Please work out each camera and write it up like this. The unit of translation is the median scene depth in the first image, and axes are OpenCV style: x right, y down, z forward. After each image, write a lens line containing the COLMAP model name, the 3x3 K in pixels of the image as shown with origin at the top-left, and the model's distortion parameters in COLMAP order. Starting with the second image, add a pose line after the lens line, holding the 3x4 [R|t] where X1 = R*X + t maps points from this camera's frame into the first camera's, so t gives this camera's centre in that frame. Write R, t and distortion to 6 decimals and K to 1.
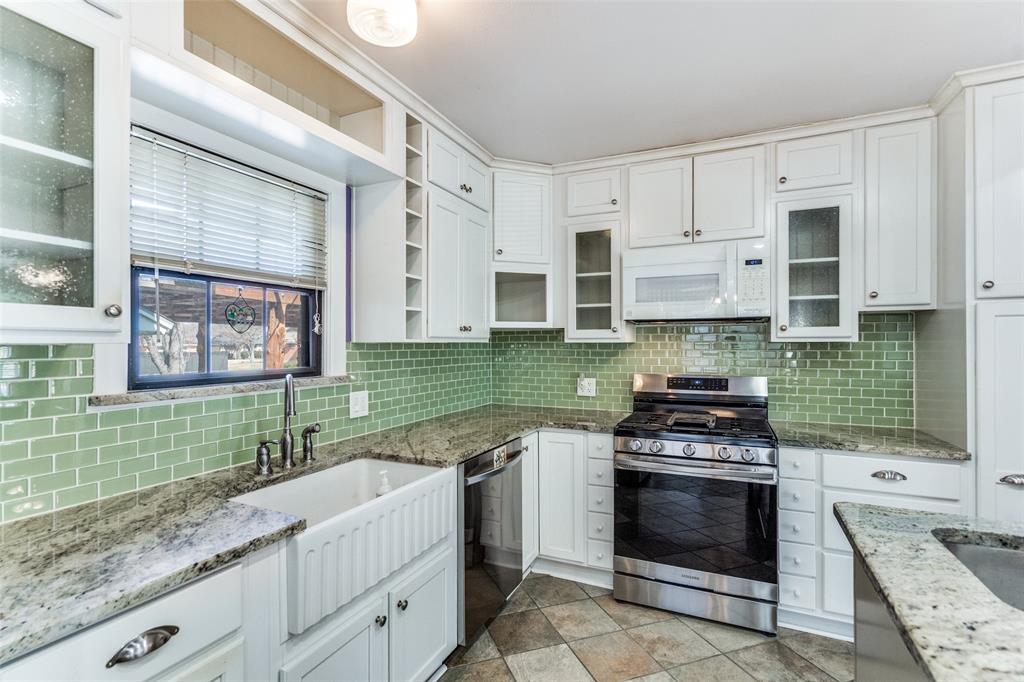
lens RADIAL K [[492.3, 0, 510.0], [0, 492.3, 343.2], [0, 0, 1]] dist [-0.002972, 0.000661]
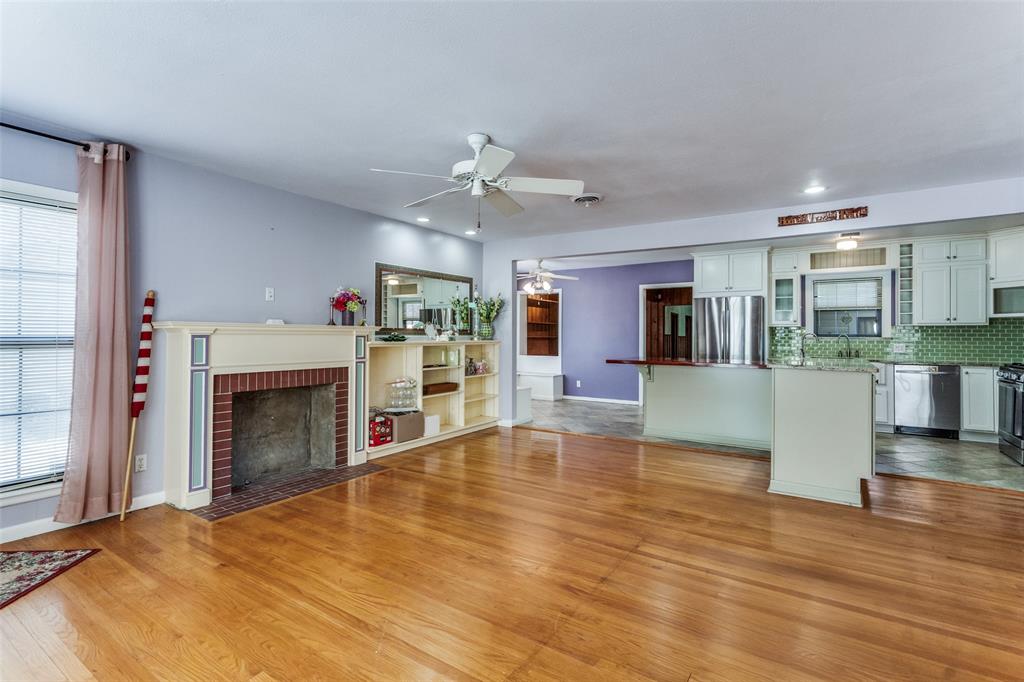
lens RADIAL K [[492.3, 0, 502.7], [0, 492.3, 333.4], [0, 0, 1]] dist [-0.002972, 0.000661]
pose [[-0.171875, -0.002023, -0.985117, 2.261233], [0.002168, 0.999995, -0.002432, 0.034009], [0.985116, -0.002553, -0.171870, -0.591403]]
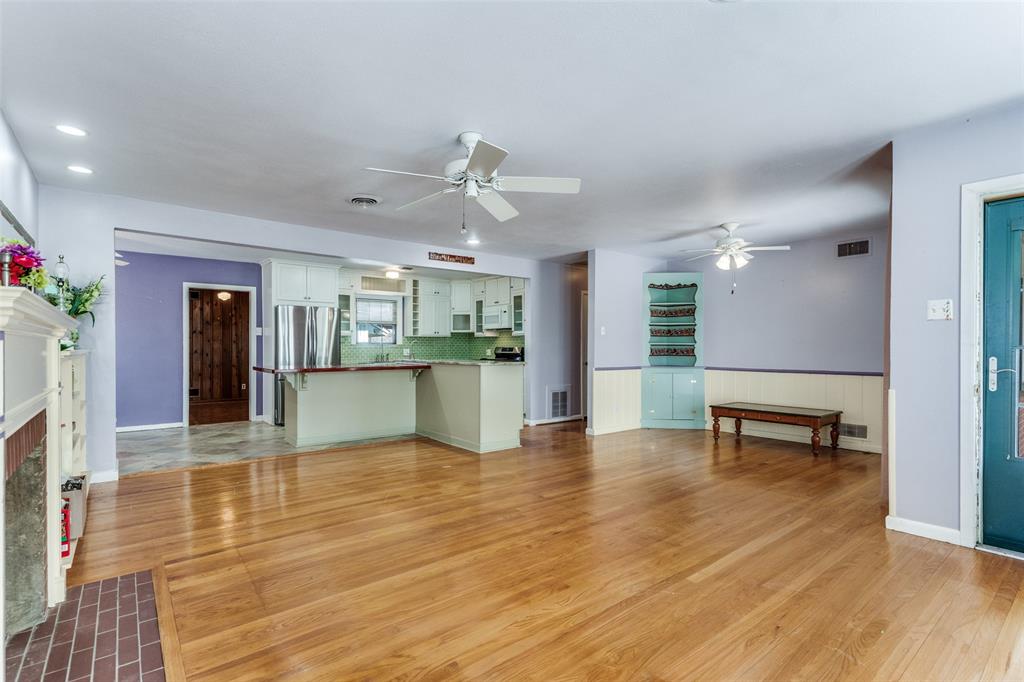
lens RADIAL K [[492.3, 0, 505.7], [0, 492.3, 344.6], [0, 0, 1]] dist [-0.002972, 0.000661]
pose [[0.892802, 0.001833, -0.450445, 1.753319], [-0.000924, 0.999997, 0.002238, 0.043021], [0.450448, -0.001582, 0.892801, -1.741448]]
